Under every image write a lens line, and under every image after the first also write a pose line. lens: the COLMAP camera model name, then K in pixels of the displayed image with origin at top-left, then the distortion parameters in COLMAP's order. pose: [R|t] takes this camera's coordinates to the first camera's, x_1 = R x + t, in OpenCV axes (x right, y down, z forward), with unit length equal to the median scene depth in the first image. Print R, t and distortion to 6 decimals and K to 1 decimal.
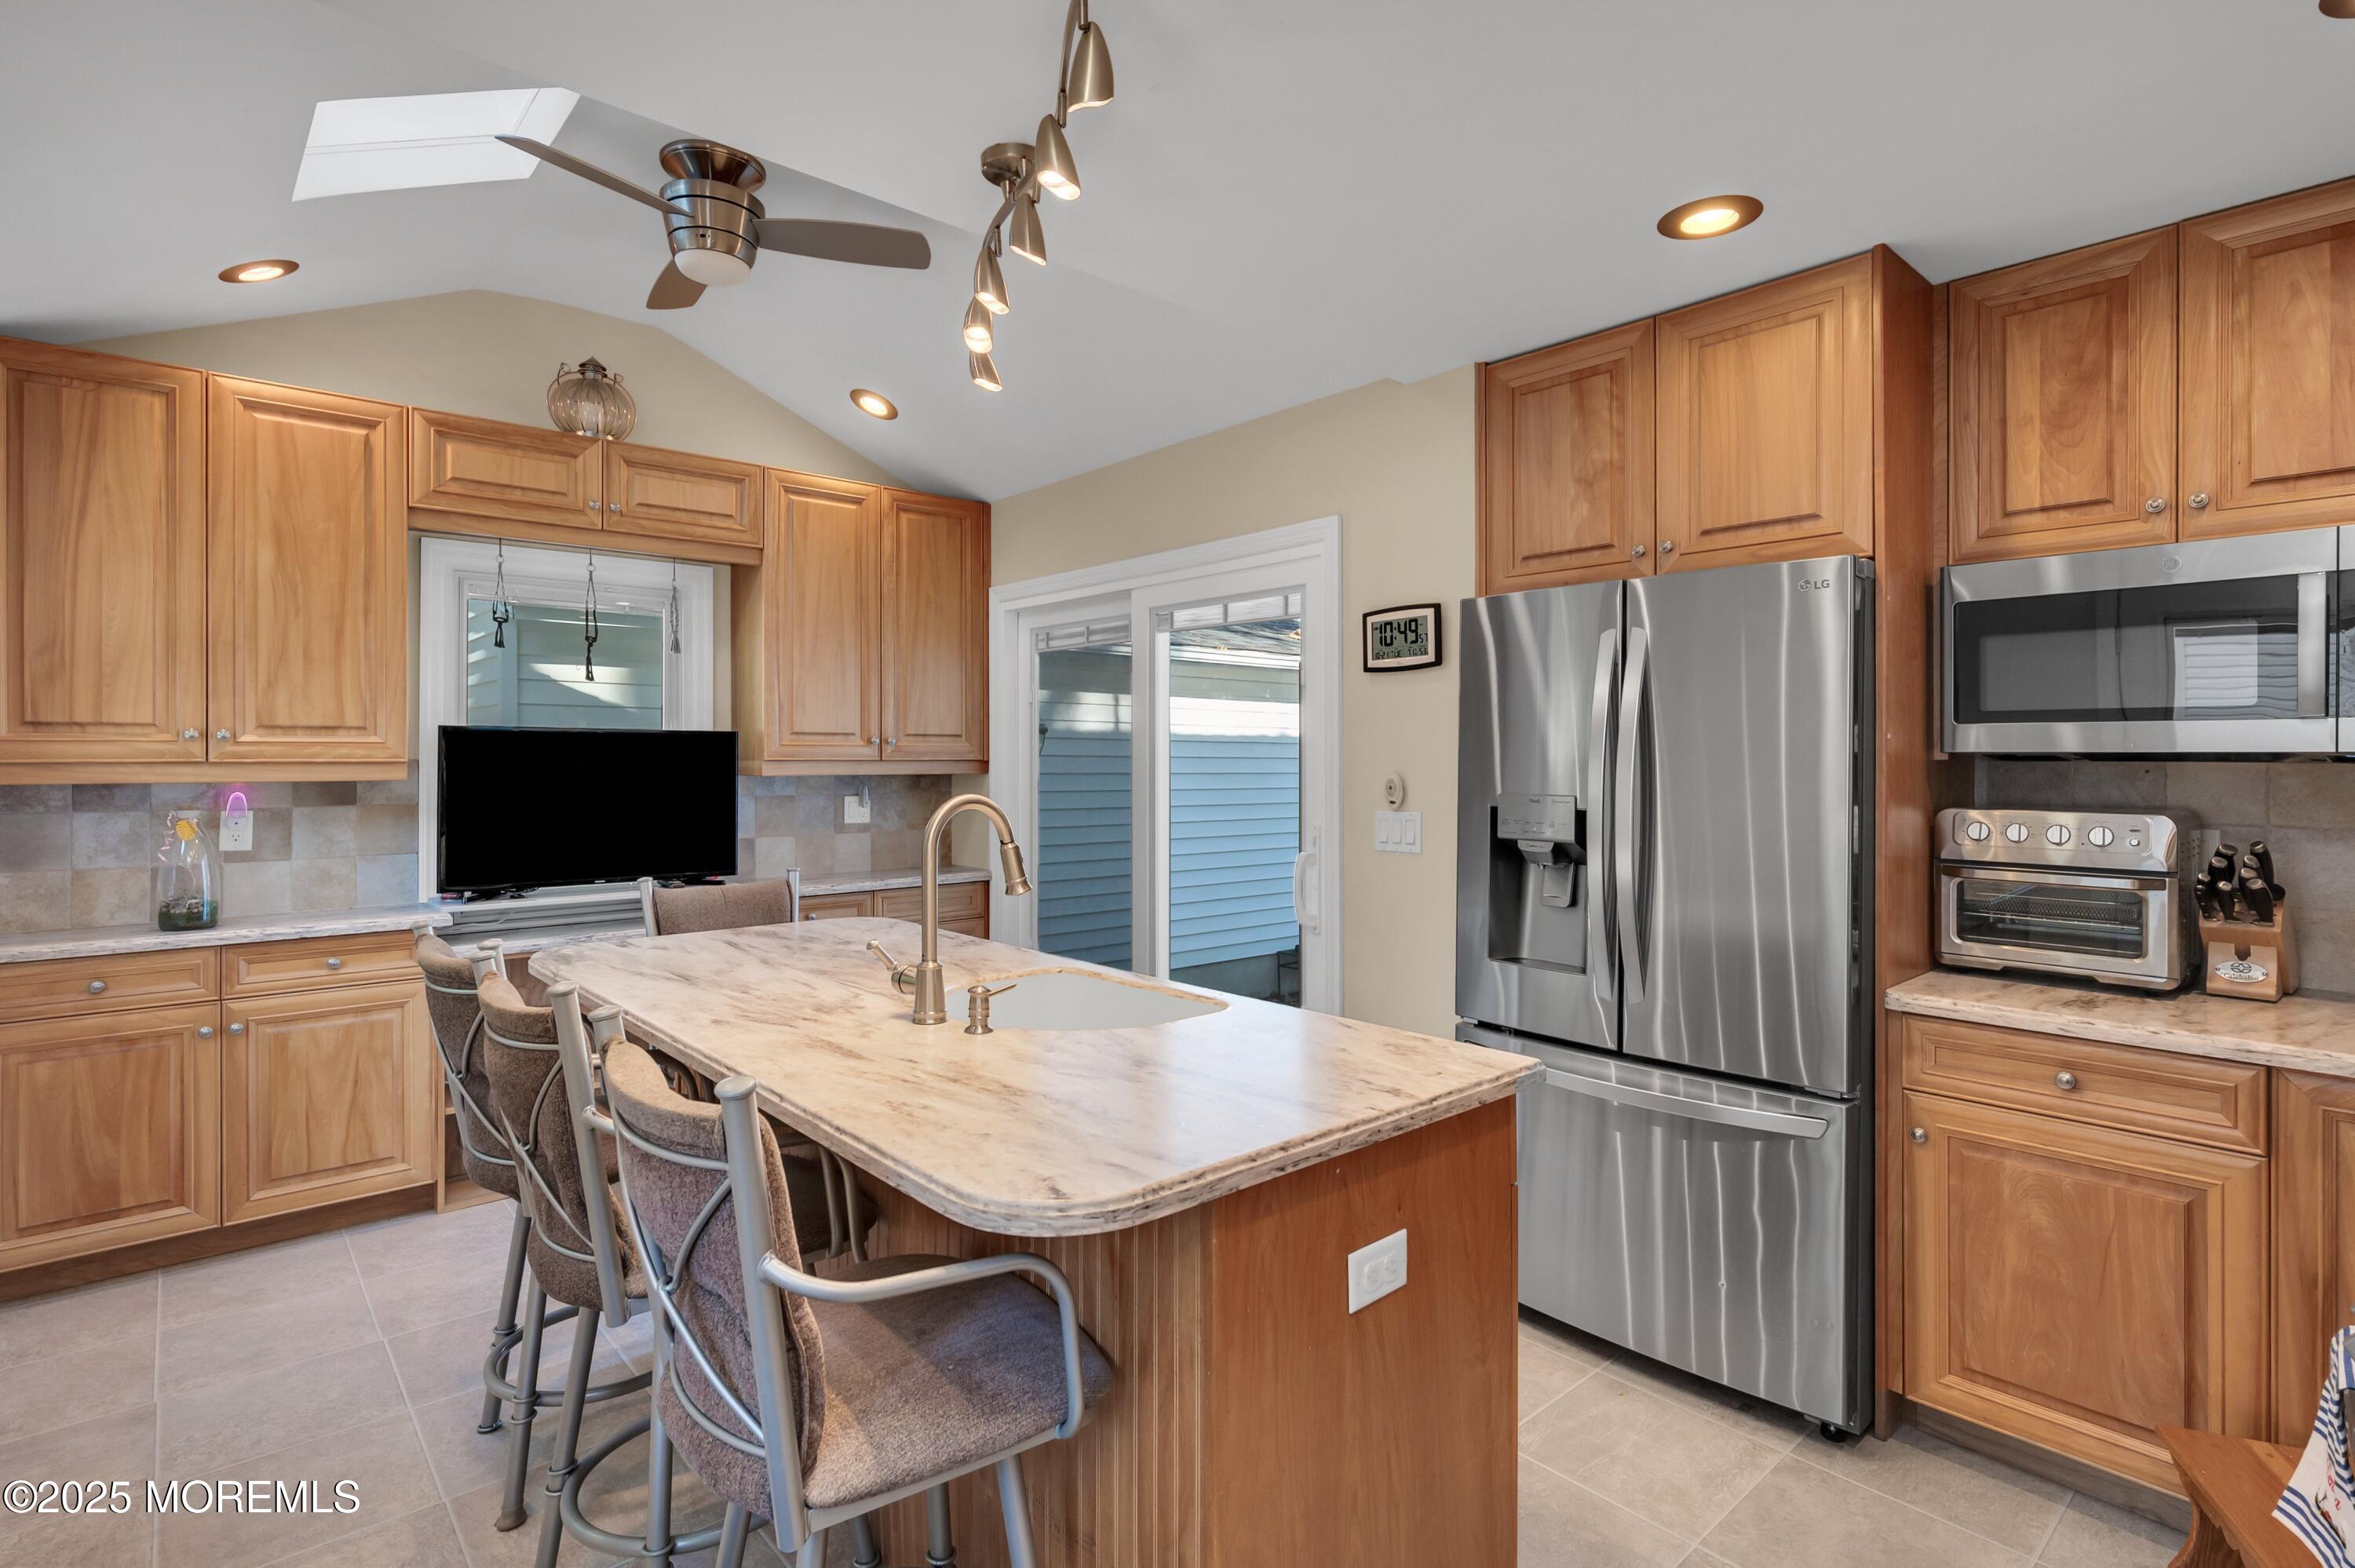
lens RADIAL K [[1149.3, 0, 1192.0], [0, 1149.3, 756.5], [0, 0, 1]] dist [-0.001884, -0.000551]
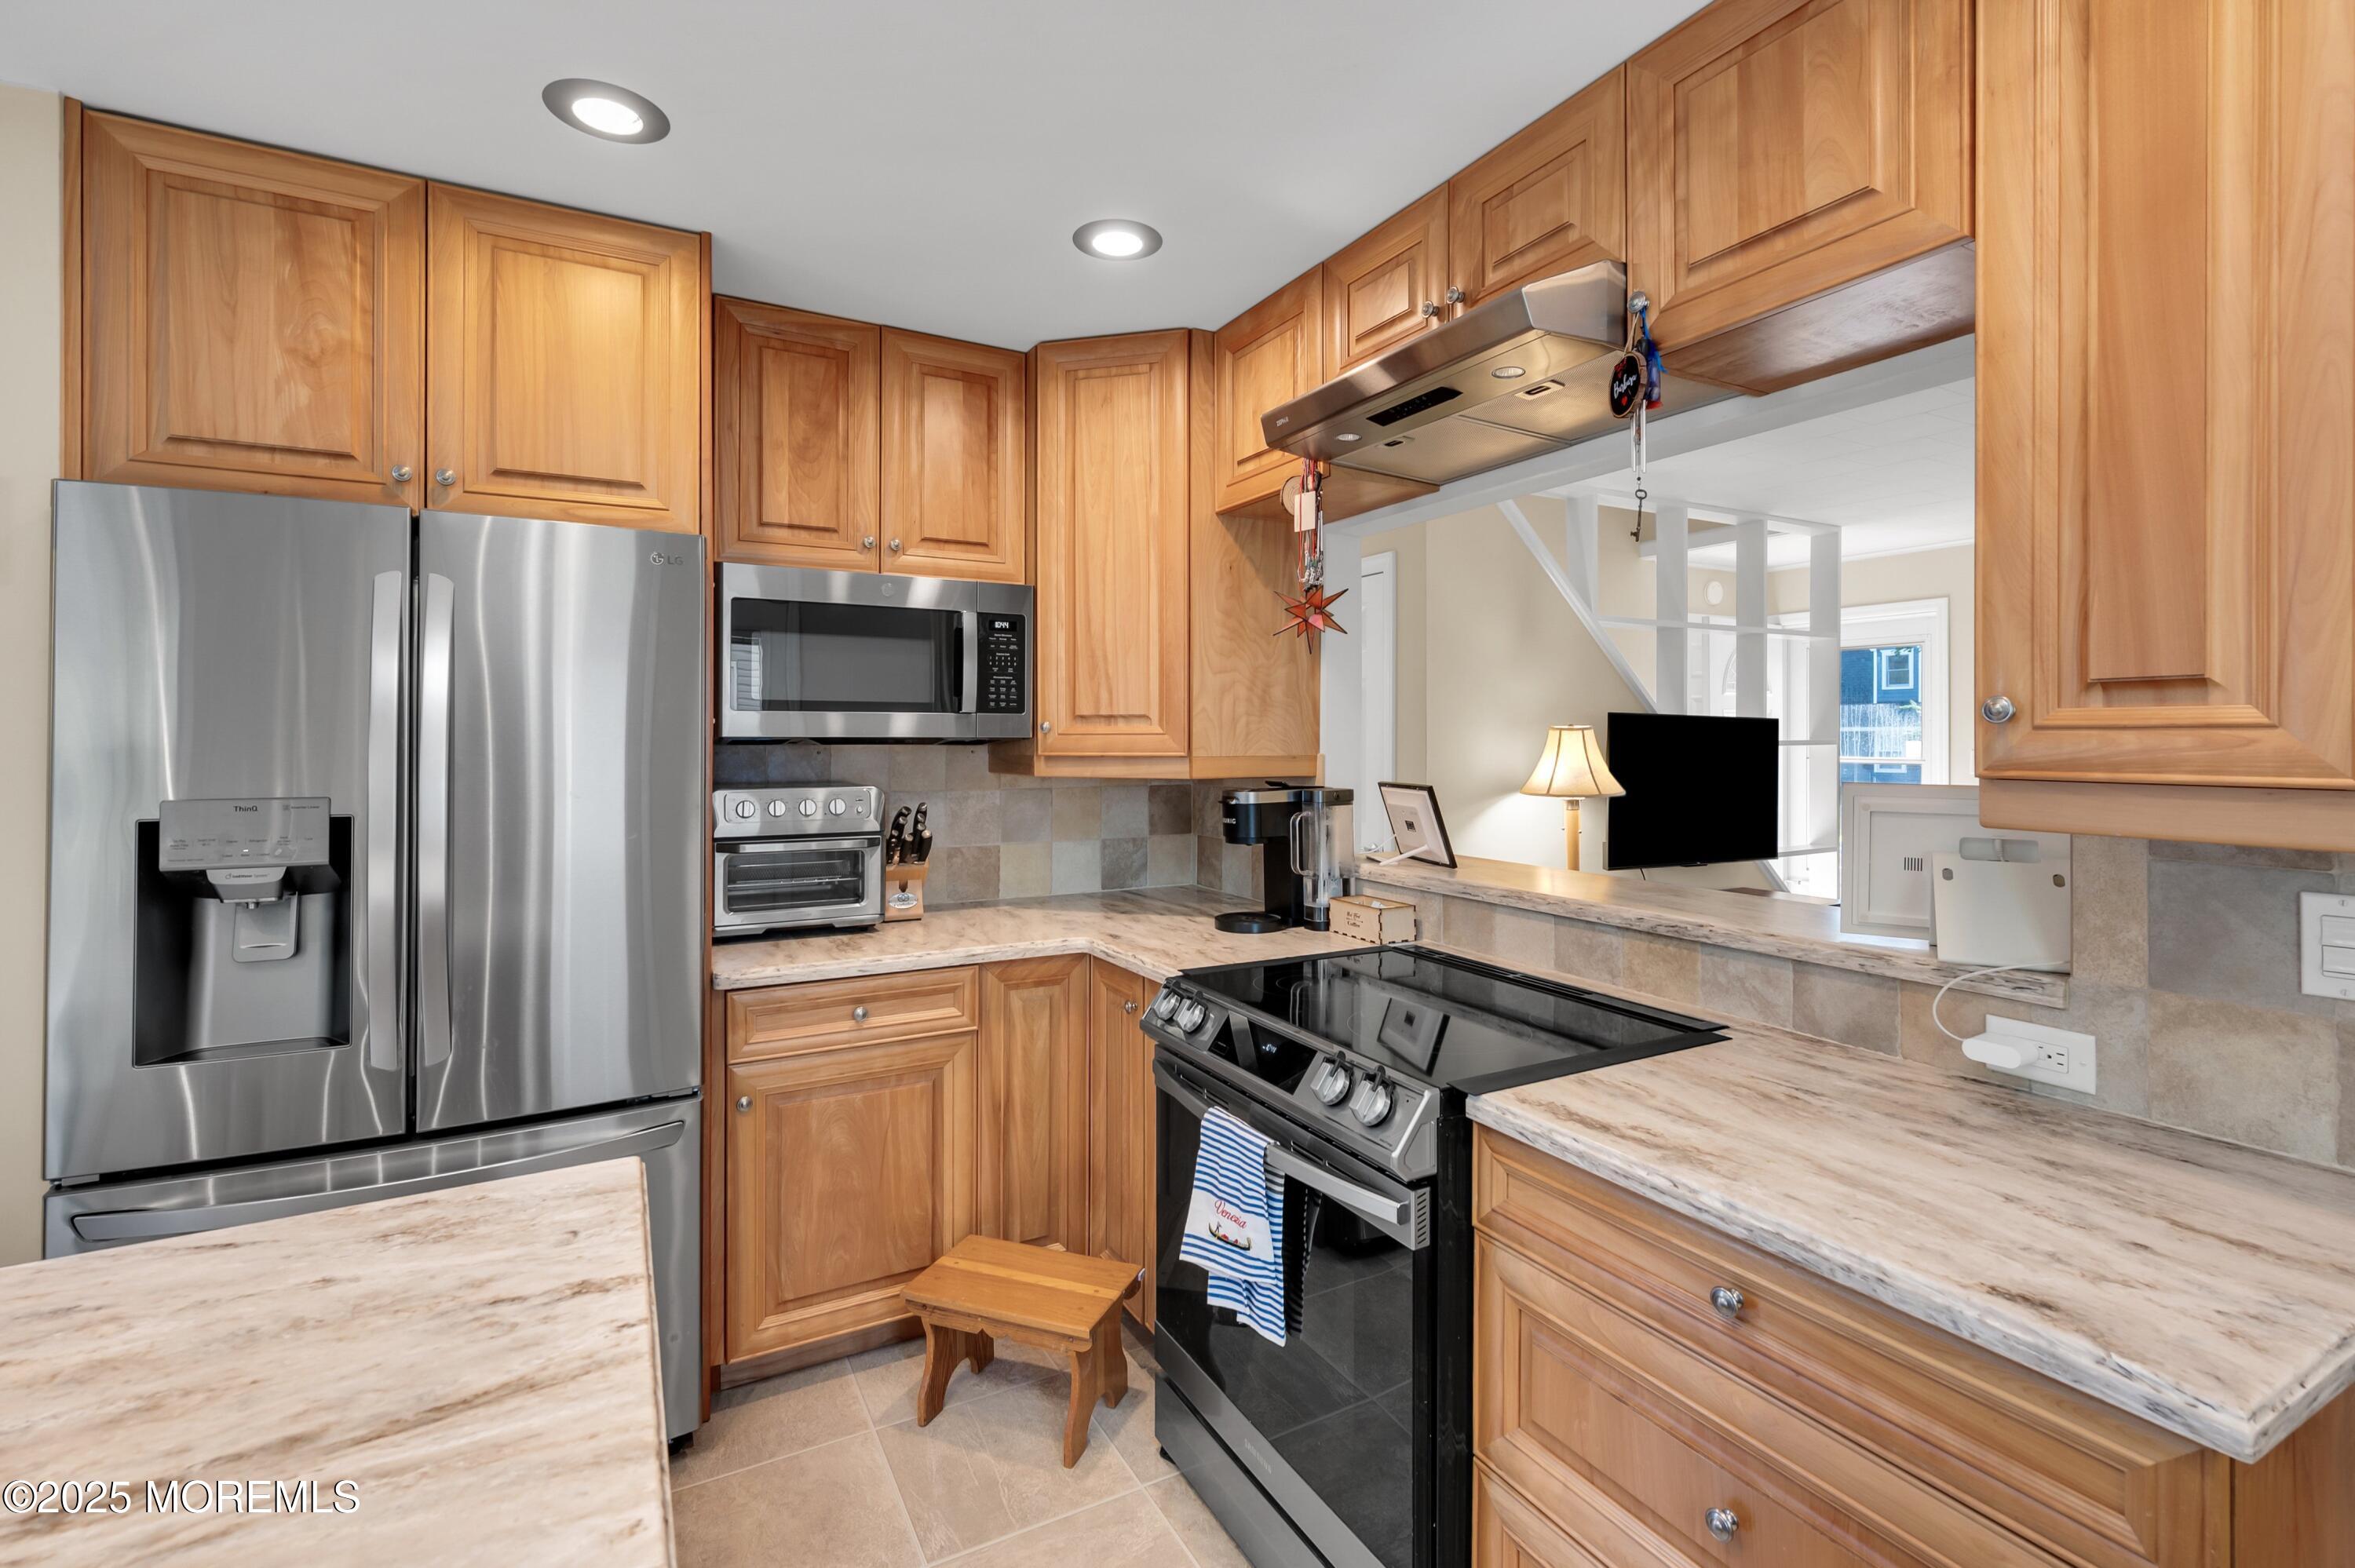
lens RADIAL K [[1055.0, 0, 1183.7], [0, 1055.0, 737.4], [0, 0, 1]] dist [-0.001476, -0.000362]
pose [[0.227835, 0.001757, 0.973698, -0.200655], [0.001937, 0.999996, -0.002258, -0.000191], [-0.973698, 0.002400, 0.227831, 0.375427]]
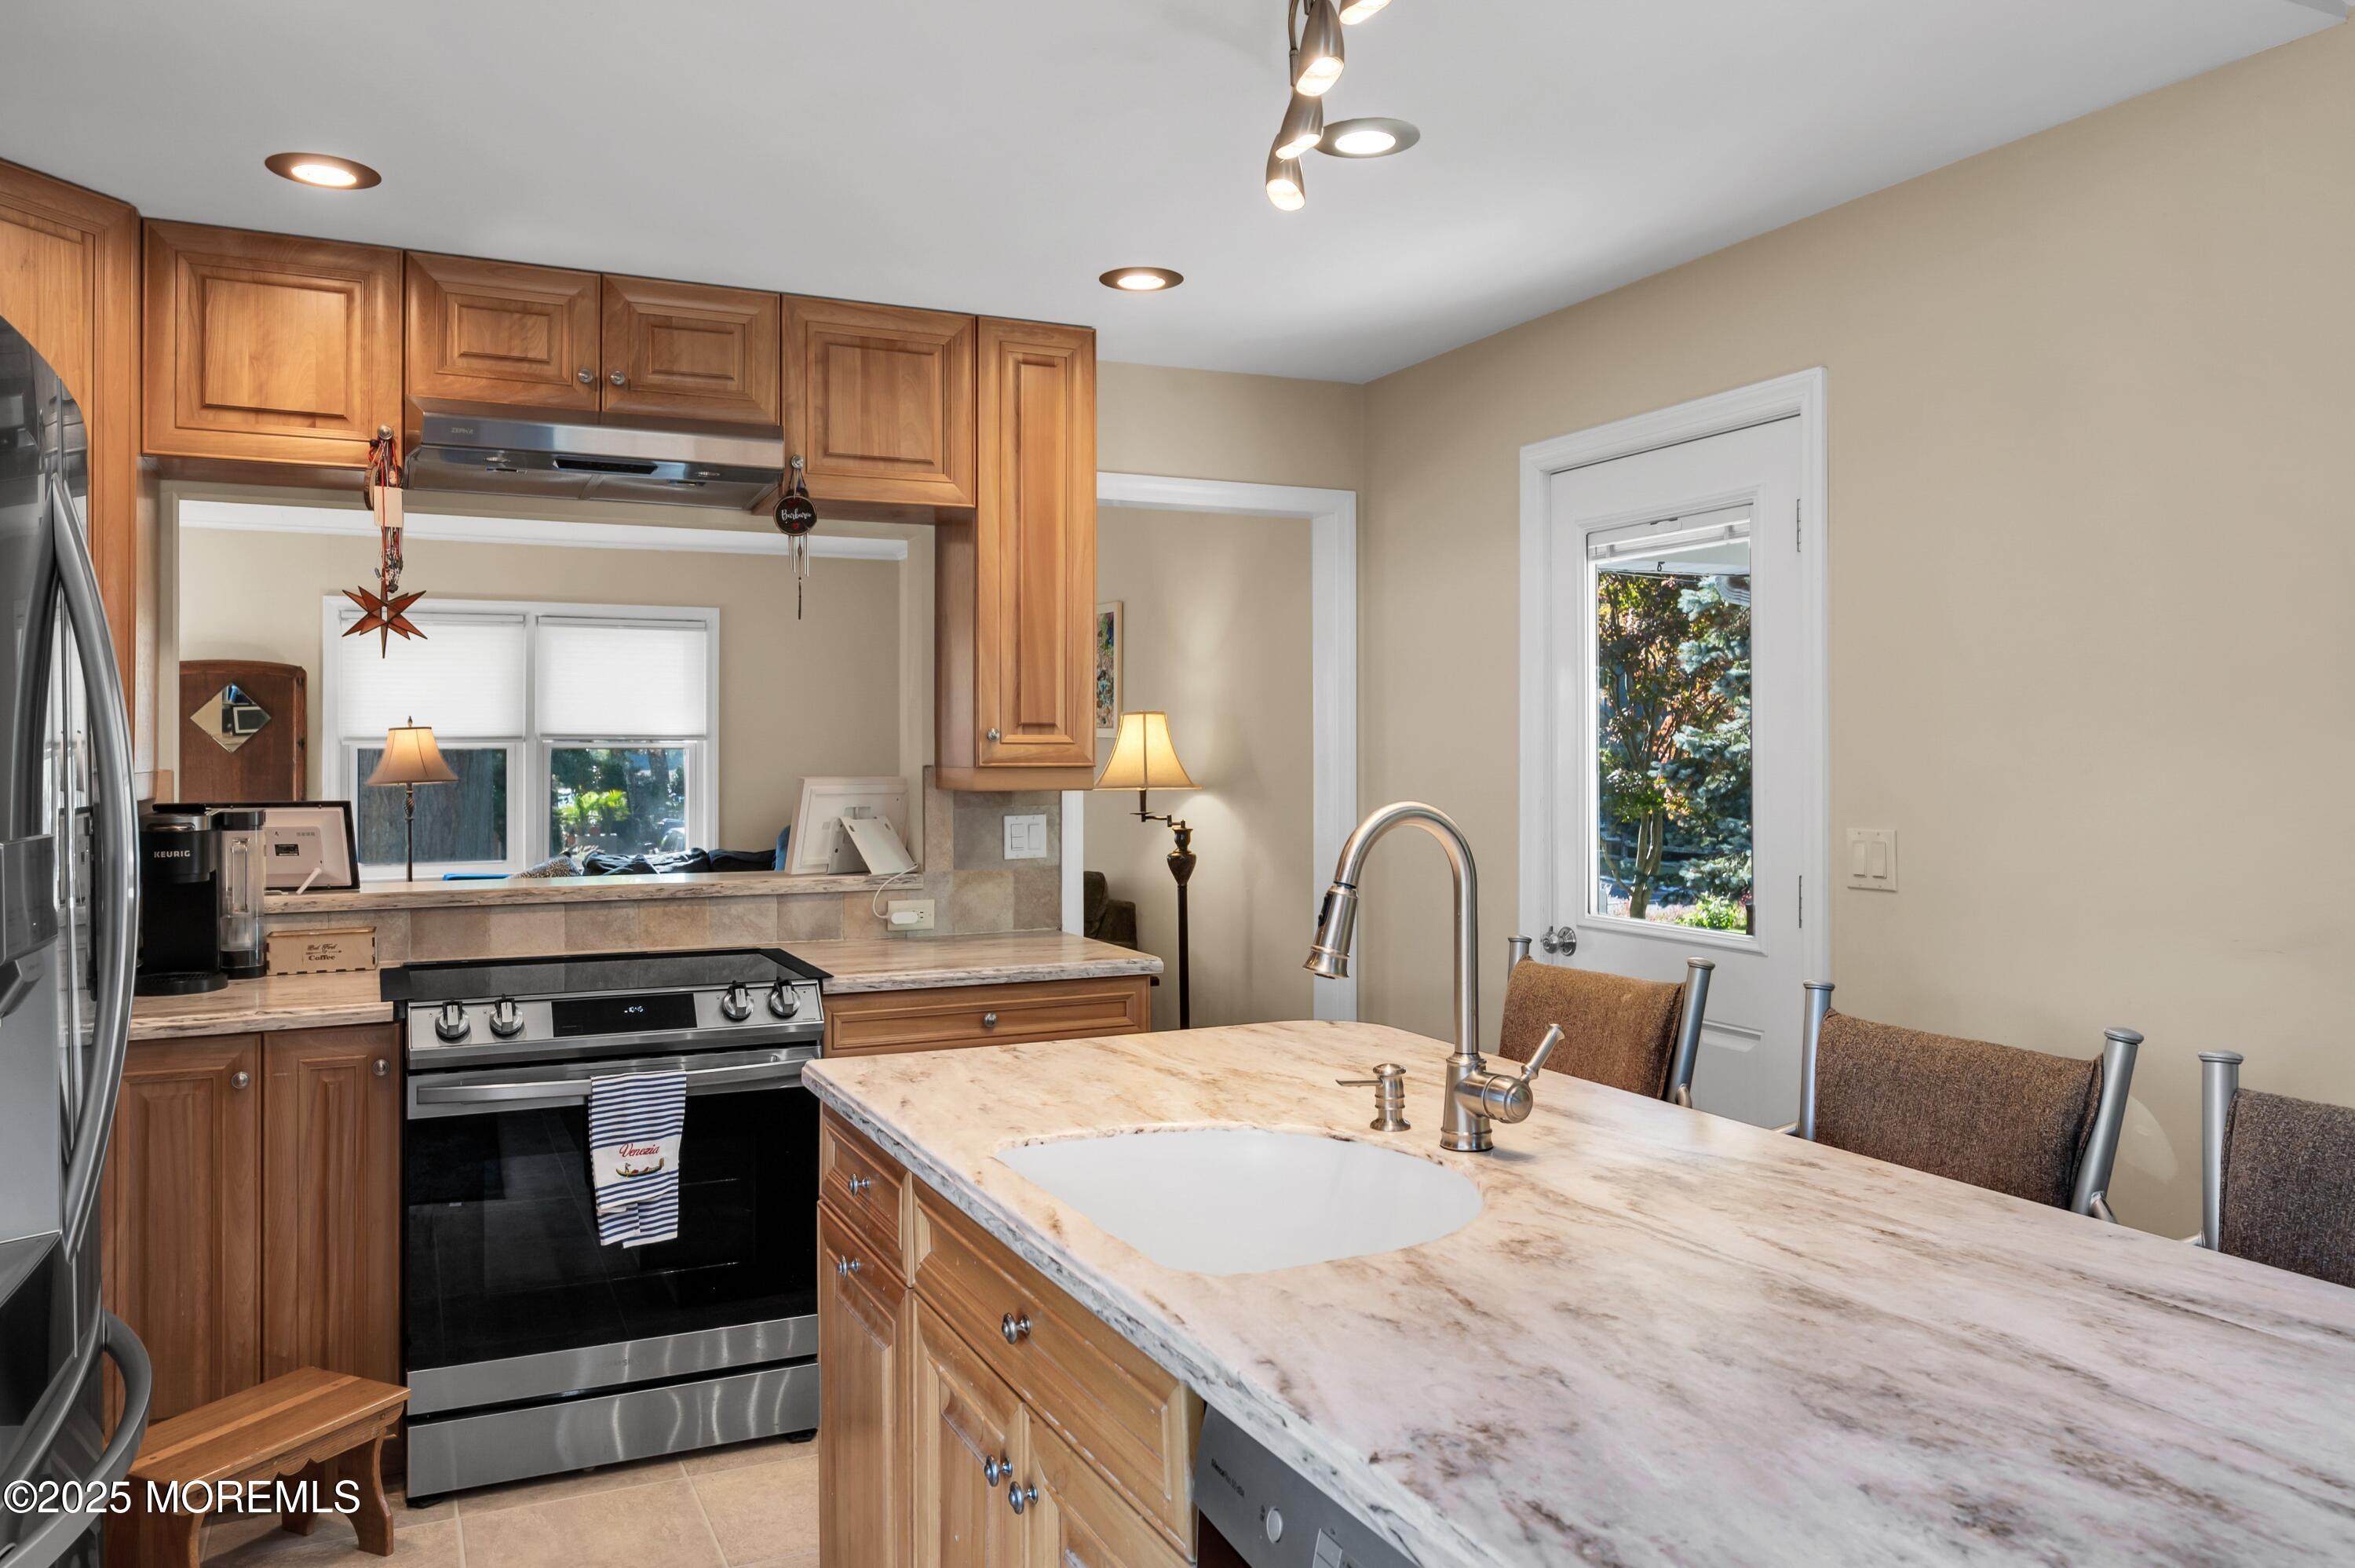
lens RADIAL K [[1681.0, 0, 1172.4], [0, 1681.0, 753.5], [0, 0, 1]] dist [-0.000475, -0.002105]
pose [[-0.959081, 0.003735, 0.283107, -0.288269], [0.004026, 0.999992, 0.000447, 0.004924], [-0.283103, 0.001569, -0.959088, 1.673074]]
